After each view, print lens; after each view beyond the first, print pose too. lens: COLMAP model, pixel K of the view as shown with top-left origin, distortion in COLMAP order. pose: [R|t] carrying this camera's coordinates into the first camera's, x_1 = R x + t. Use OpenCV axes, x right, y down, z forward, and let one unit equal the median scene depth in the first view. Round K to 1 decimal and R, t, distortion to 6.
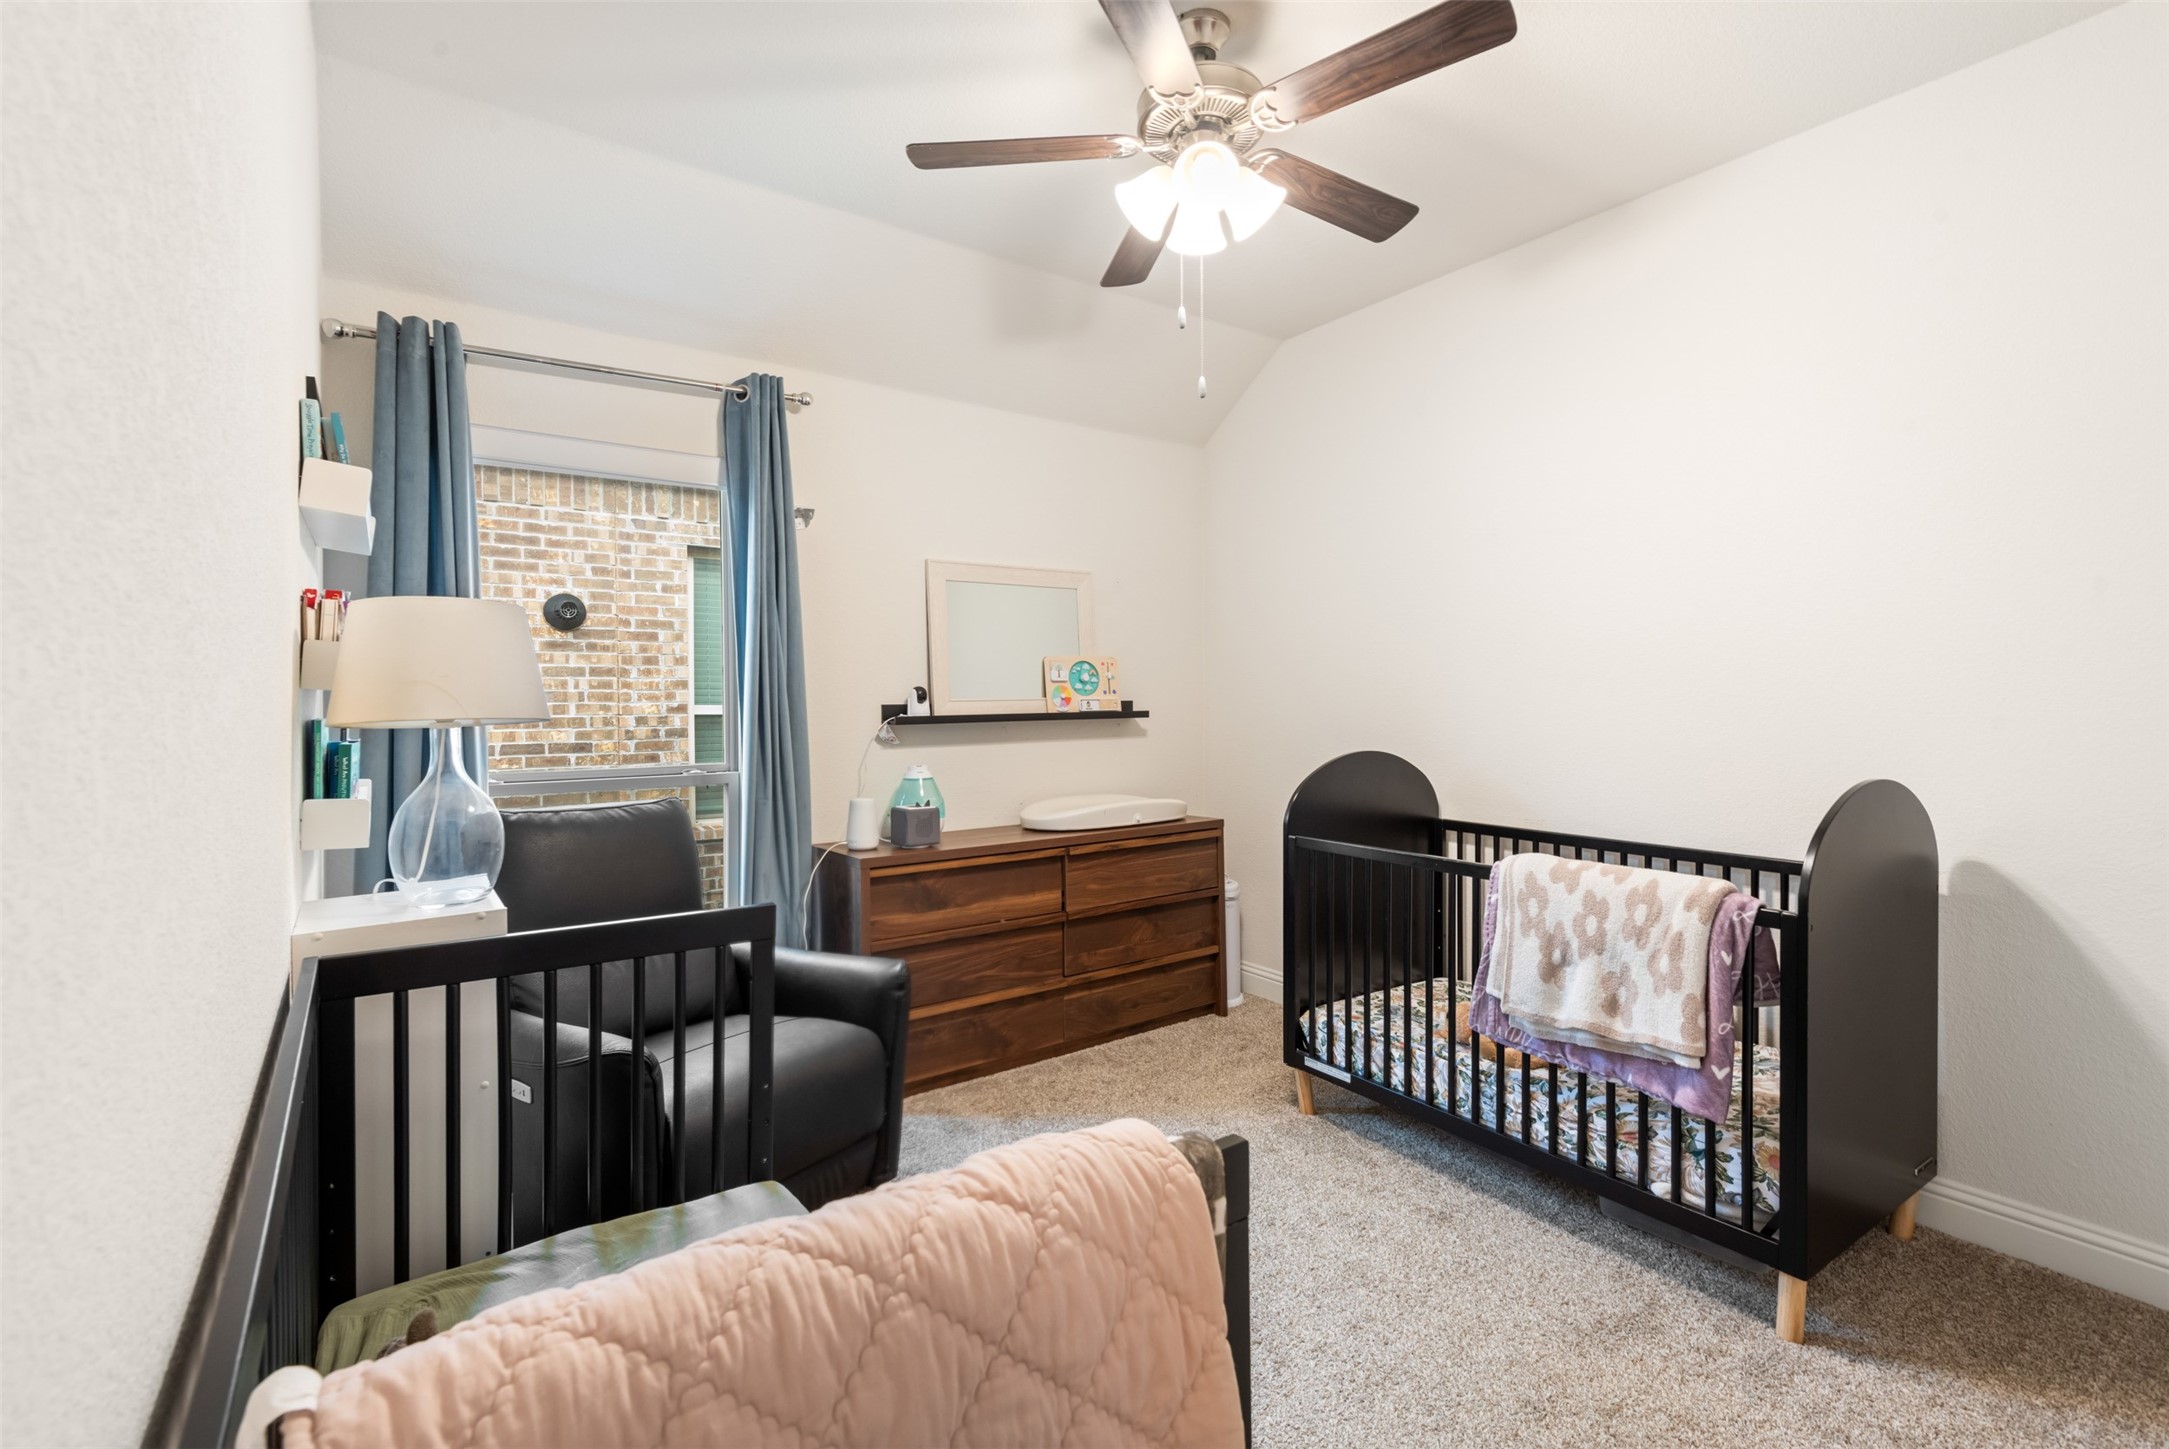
lens RADIAL K [[1001.5, 0, 1079.9], [0, 1001.5, 687.7], [0, 0, 1]] dist [0.003924, 0.001338]
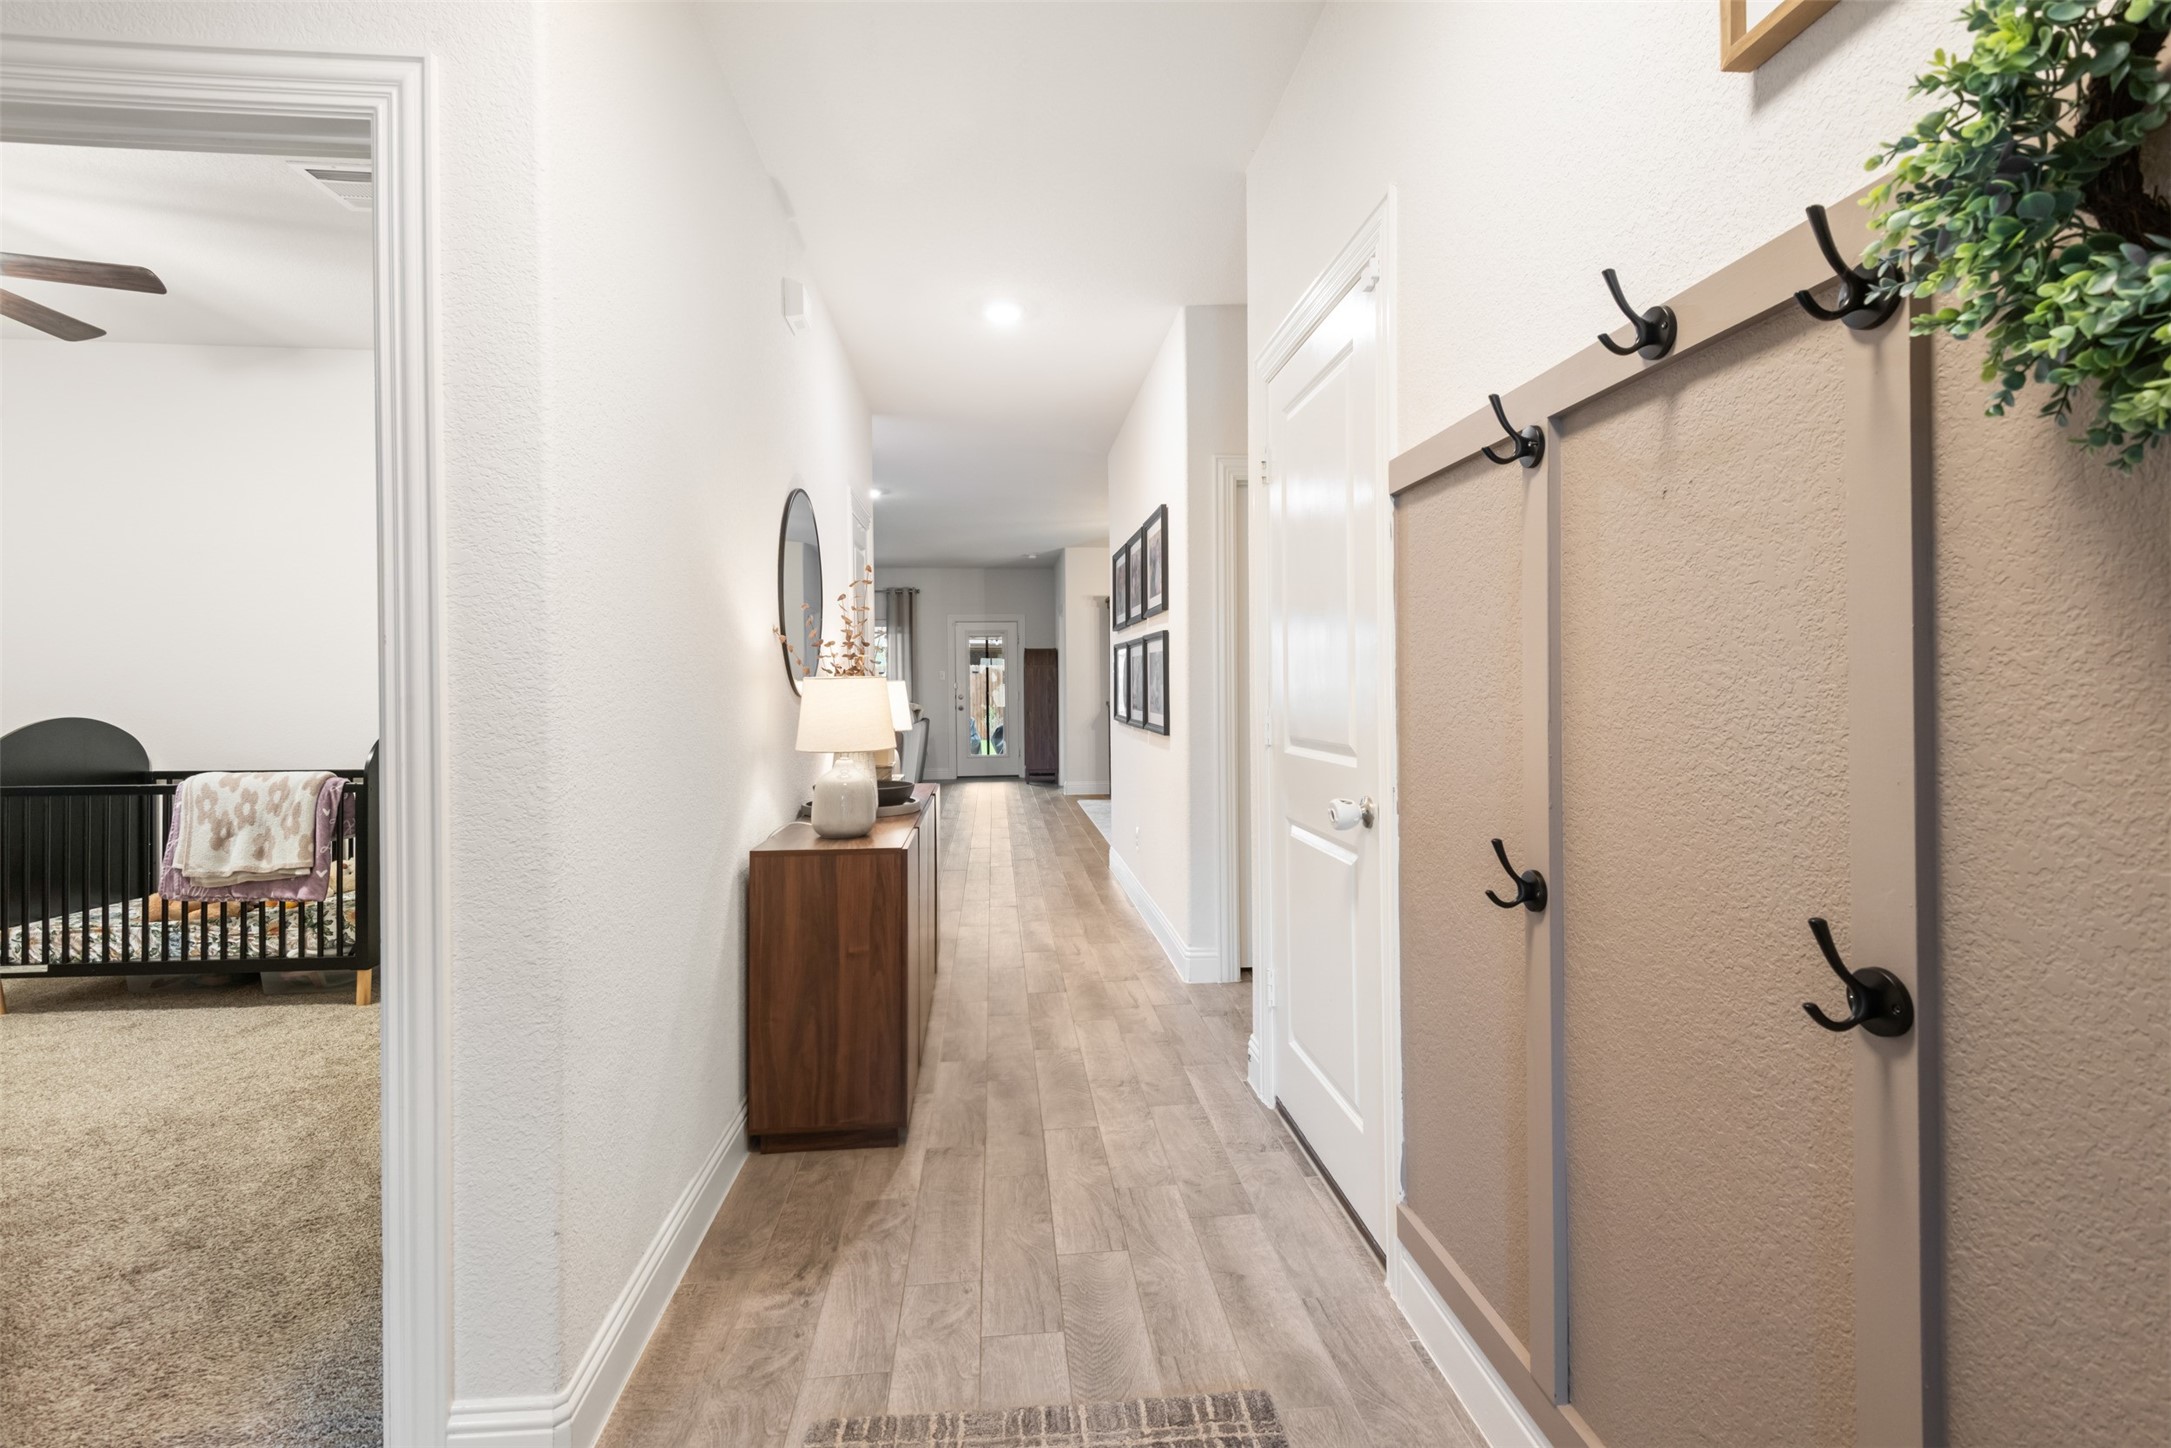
lens RADIAL K [[1002.4, 0, 1080.9], [0, 1002.4, 687.2], [0, 0, 1]] dist [0.003924, 0.001338]
pose [[0.497242, 0.003821, 0.867603, -0.256090], [-0.000296, 0.999991, -0.004235, 0.039446], [-0.867612, 0.001848, 0.497239, -1.043684]]
